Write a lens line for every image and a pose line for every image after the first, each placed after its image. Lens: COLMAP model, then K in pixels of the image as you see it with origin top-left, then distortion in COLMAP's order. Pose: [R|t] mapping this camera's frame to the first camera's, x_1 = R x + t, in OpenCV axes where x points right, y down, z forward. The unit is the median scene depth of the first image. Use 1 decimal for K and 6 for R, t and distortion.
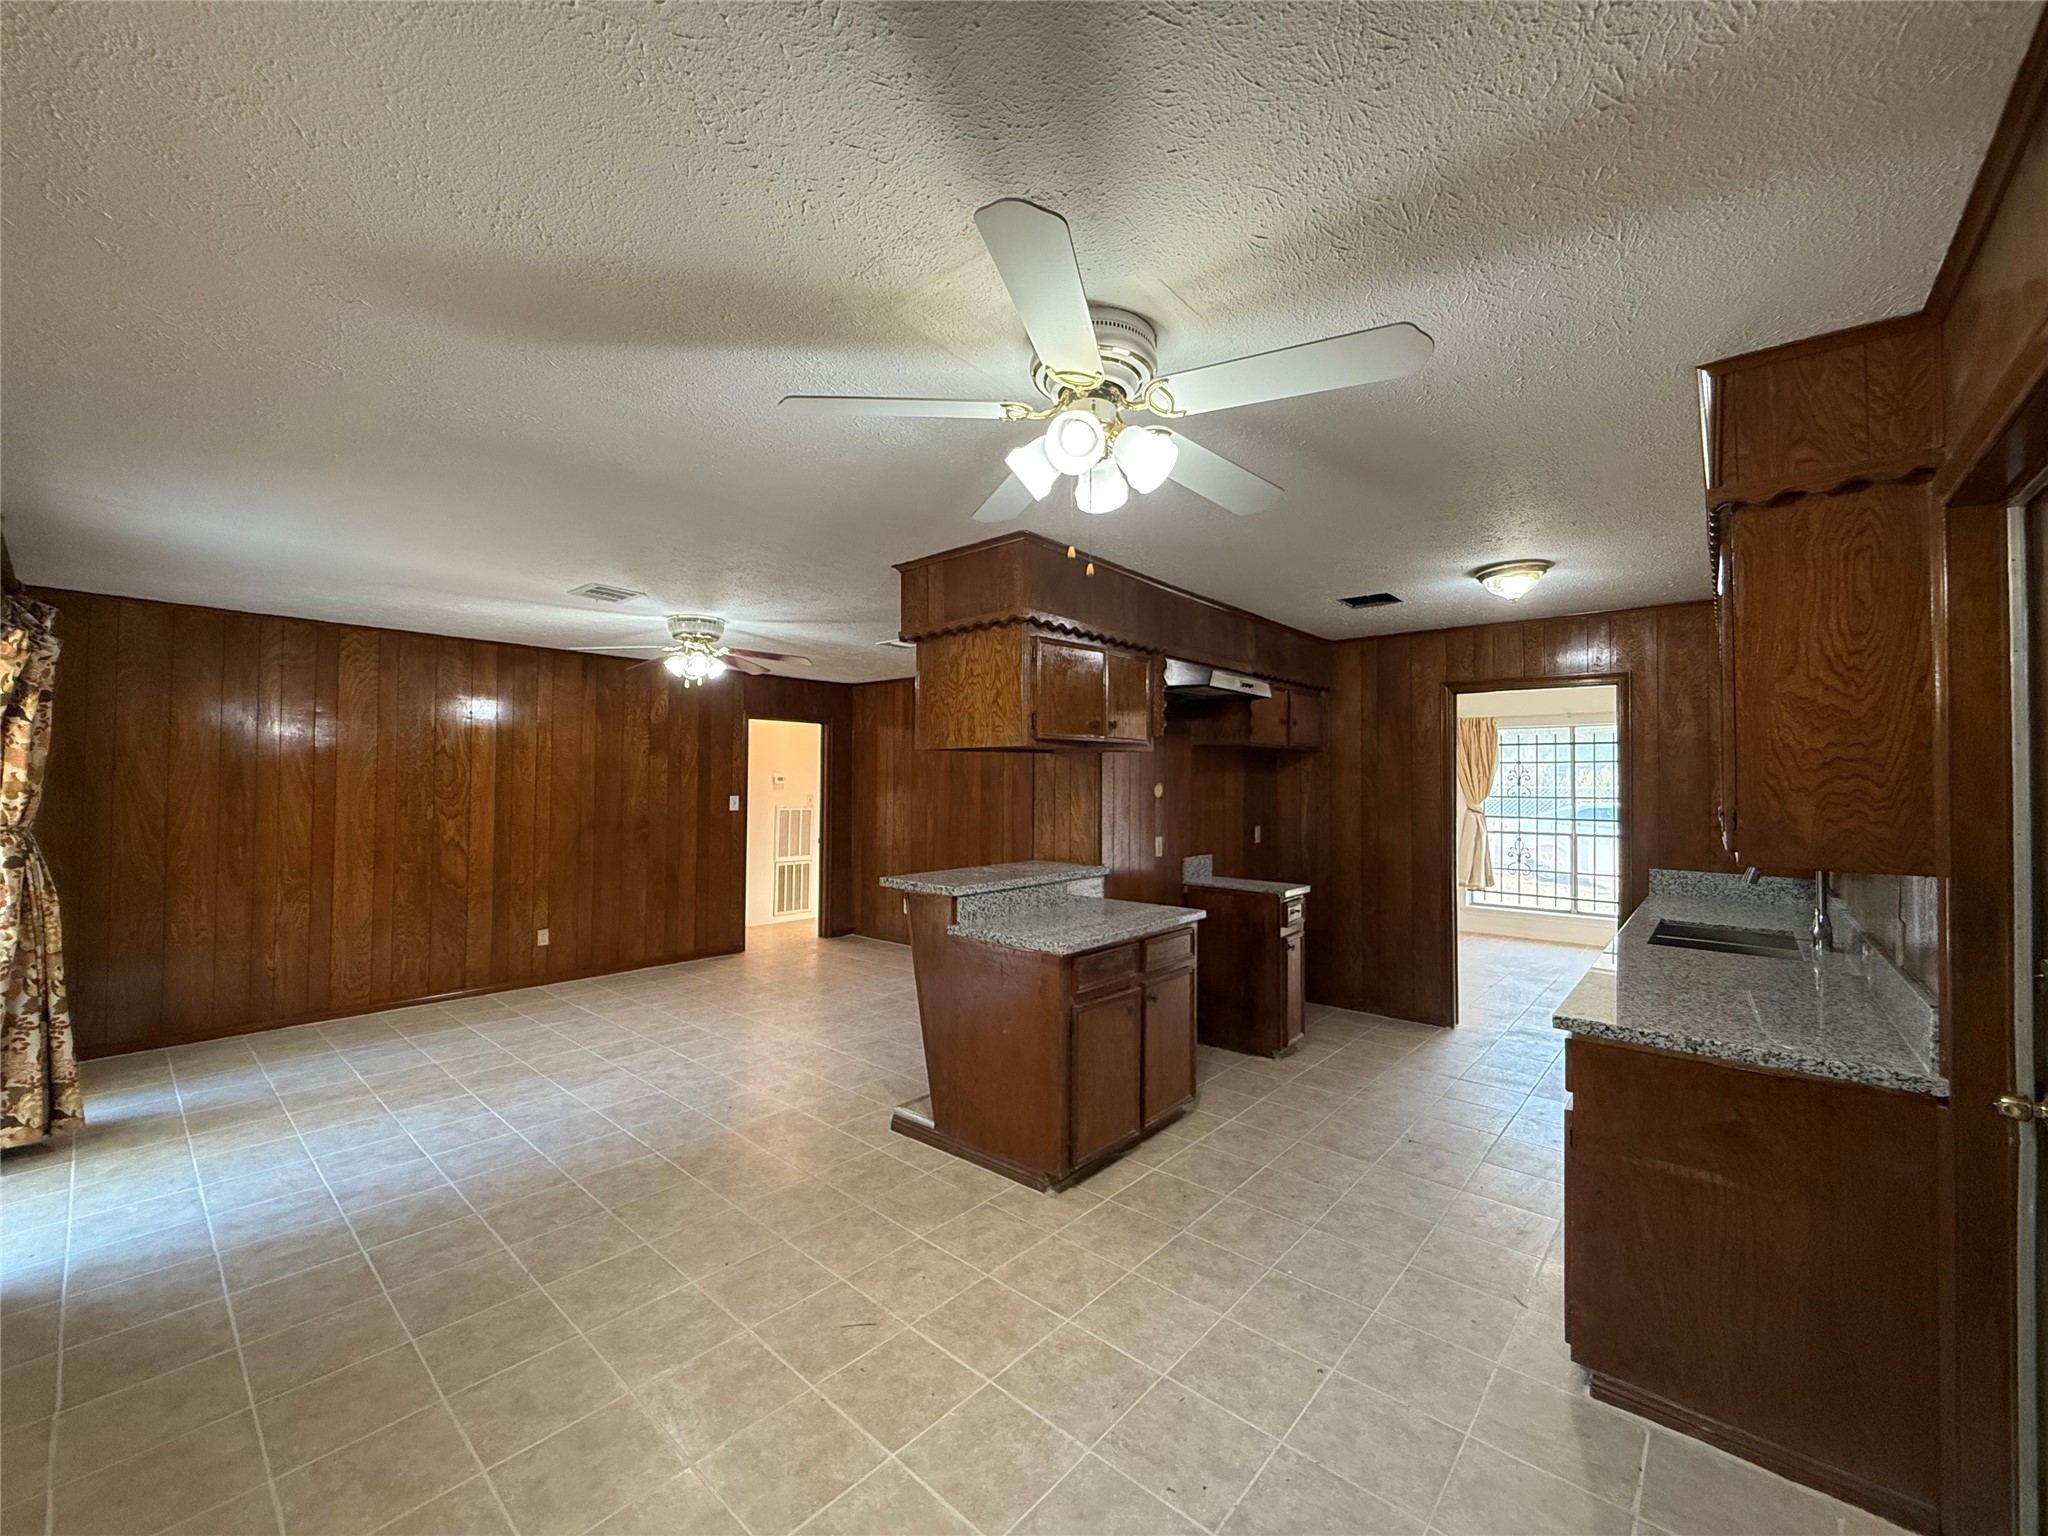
lens RADIAL K [[814.7, 0, 1016.6], [0, 814.7, 765.6], [0, 0, 1]] dist [0.000483, -0.000378]
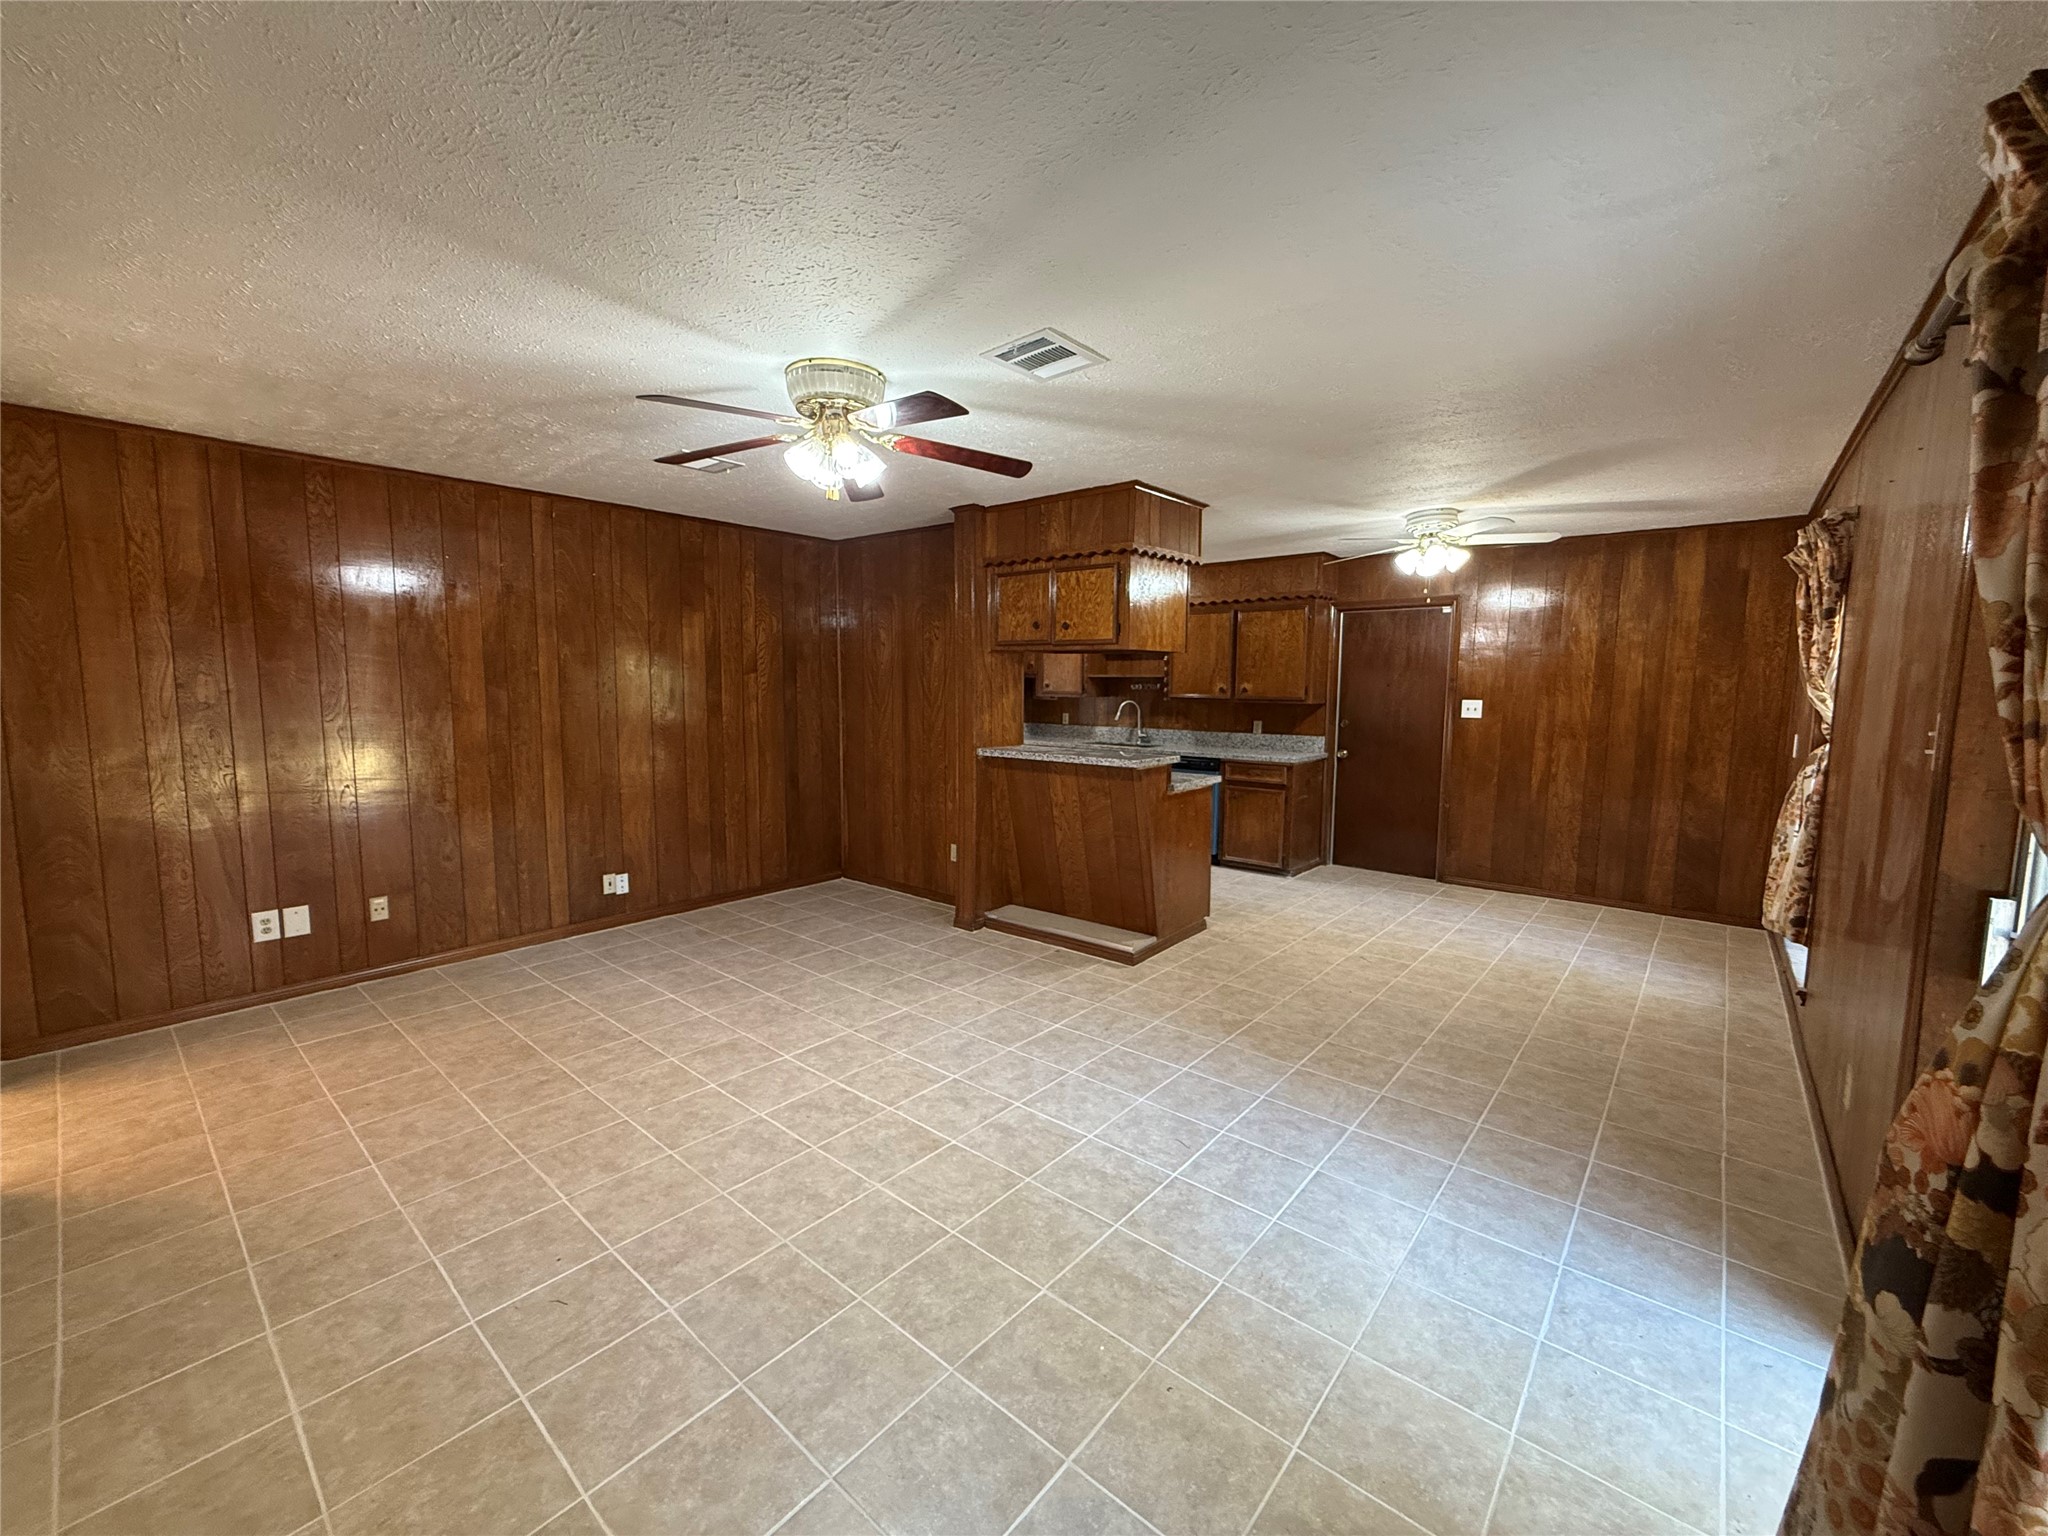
lens RADIAL K [[814.7, 0, 1016.6], [0, 814.7, 765.6], [0, 0, 1]] dist [0.000483, -0.000378]
pose [[-0.011874, -0.106716, 0.994219, -1.416025], [-0.025270, 0.994003, 0.106391, 0.027807], [-0.999610, -0.023861, -0.014500, 1.281864]]
